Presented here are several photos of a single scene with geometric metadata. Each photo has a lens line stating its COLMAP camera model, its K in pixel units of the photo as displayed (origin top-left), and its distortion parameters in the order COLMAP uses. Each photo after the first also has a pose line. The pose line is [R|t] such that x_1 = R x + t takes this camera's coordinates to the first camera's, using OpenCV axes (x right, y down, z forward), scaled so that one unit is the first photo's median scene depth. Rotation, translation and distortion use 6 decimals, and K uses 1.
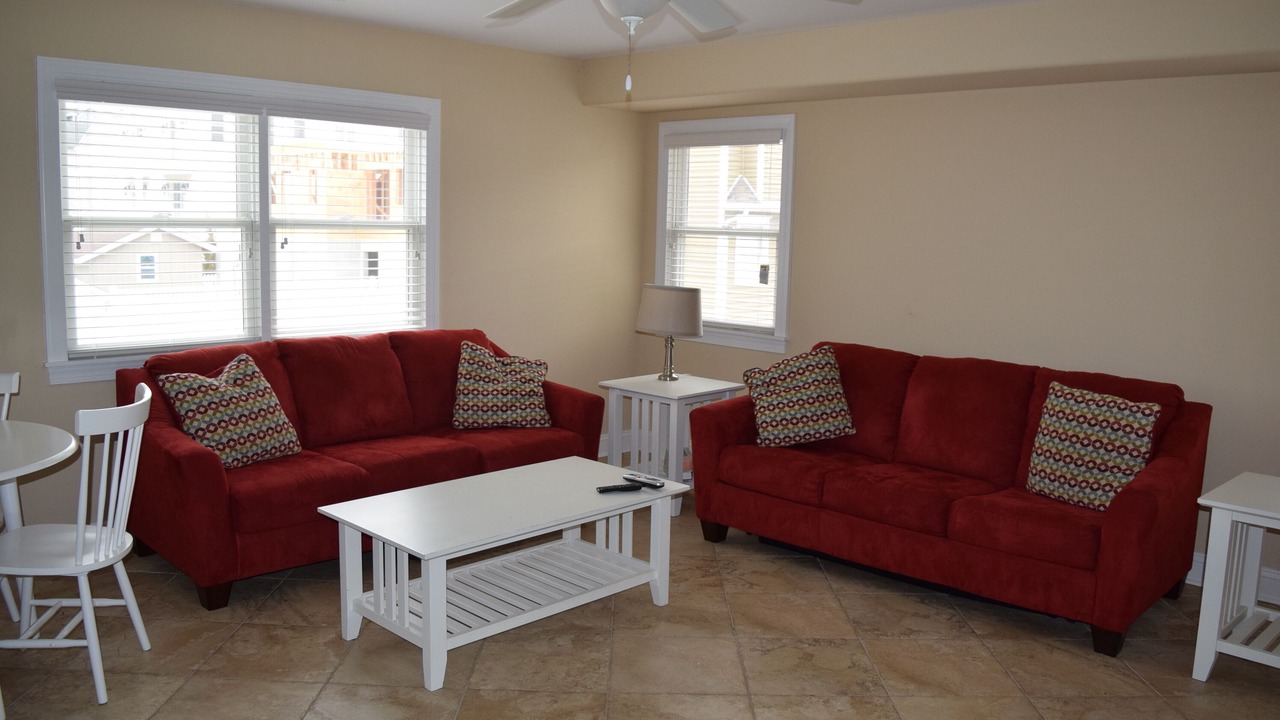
lens RADIAL K [[1002.2, 0, 639.0], [0, 1002.2, 356.6], [0, 0, 1]] dist [-0.068112, 0.008277]
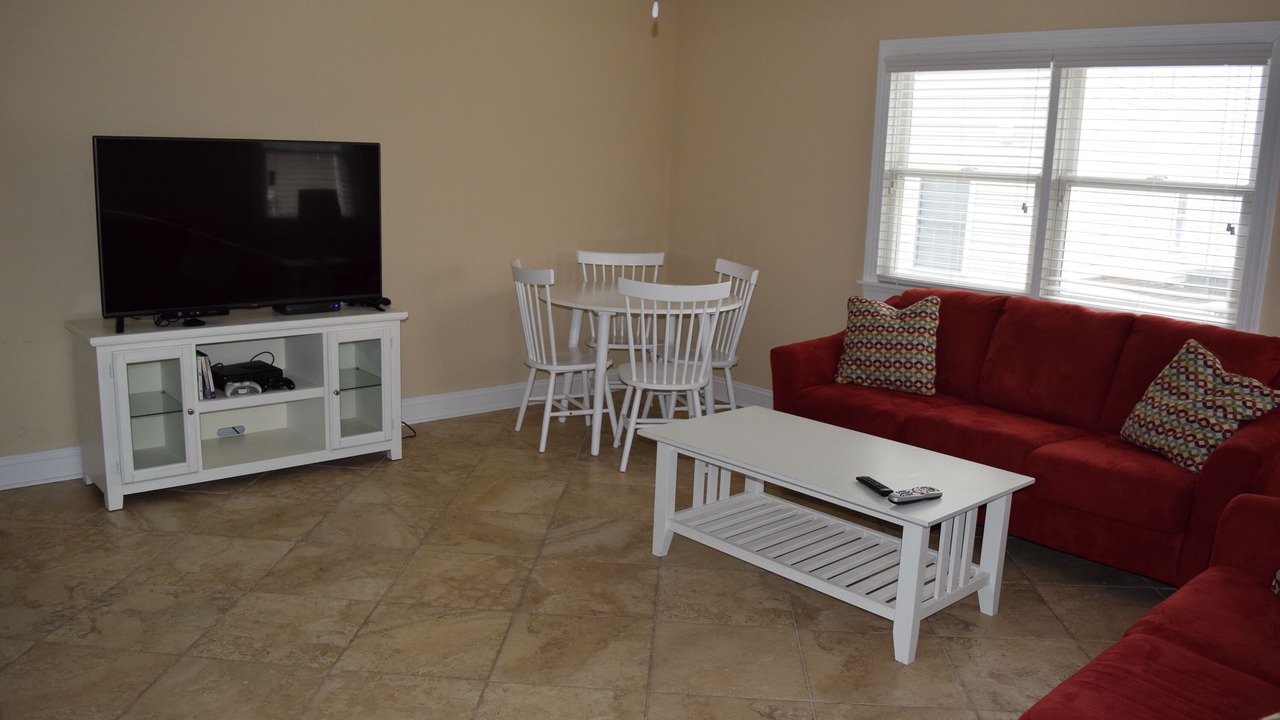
lens RADIAL K [[1002.2, 0, 639.7], [0, 1002.2, 360.5], [0, 0, 1]] dist [-0.068112, 0.008277]
pose [[-0.032480, 0.178331, -0.983434, 0.790791], [-0.173004, 0.968098, 0.181264, -0.086681], [0.984385, 0.176026, -0.000592, 0.803938]]
